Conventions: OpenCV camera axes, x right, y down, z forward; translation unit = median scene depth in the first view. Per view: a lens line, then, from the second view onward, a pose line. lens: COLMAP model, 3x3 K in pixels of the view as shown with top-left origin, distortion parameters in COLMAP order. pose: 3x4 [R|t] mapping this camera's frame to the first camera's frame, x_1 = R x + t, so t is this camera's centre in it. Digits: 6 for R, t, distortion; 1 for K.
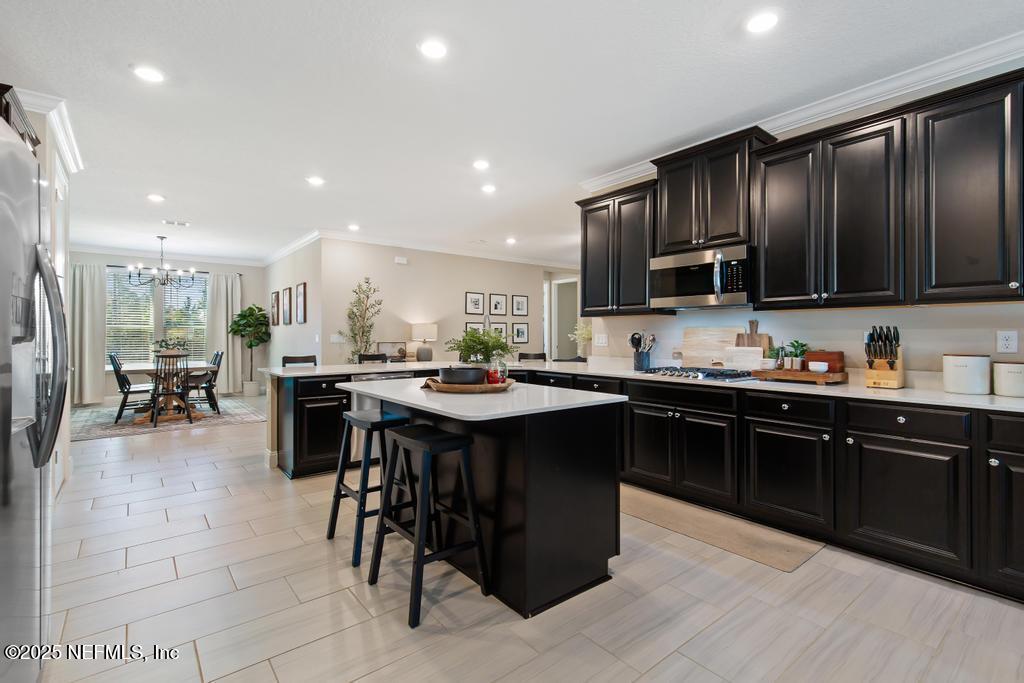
lens RADIAL K [[467.8, 0, 506.9], [0, 467.8, 340.4], [0, 0, 1]] dist [0.002822, -0.001441]
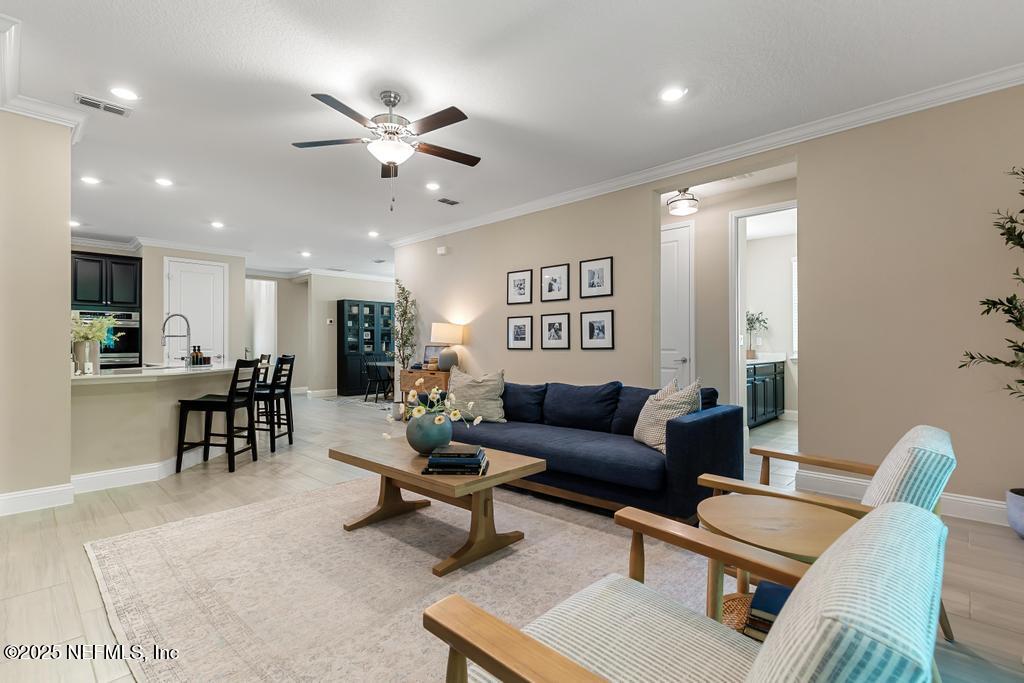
lens RADIAL K [[467.8, 0, 526.0], [0, 467.8, 346.0], [0, 0, 1]] dist [0.002822, -0.001441]
pose [[0.158286, 0.001912, -0.987391, 0.679803], [-0.006337, 0.999979, 0.000921, 0.002788], [0.987373, 0.006112, 0.158295, 1.064497]]
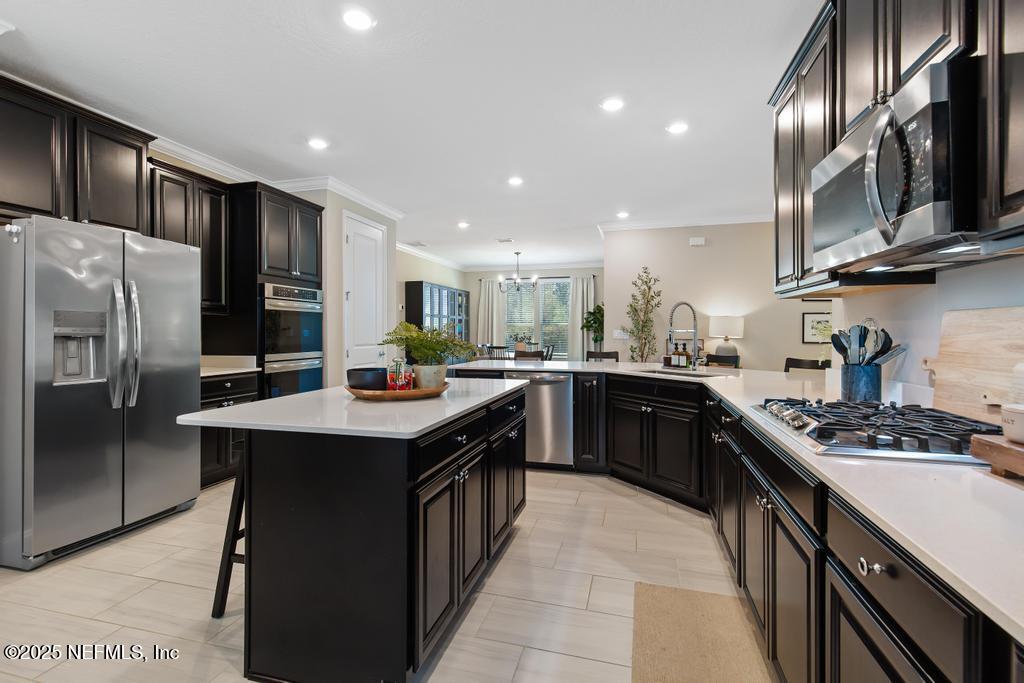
lens RADIAL K [[467.8, 0, 505.1], [0, 467.8, 337.8], [0, 0, 1]] dist [0.002822, -0.001441]
pose [[0.587701, 0.010401, -0.809011, 0.262073], [-0.007663, 0.999944, 0.007289, -0.002214], [0.809042, 0.001916, 0.587748, 0.240668]]
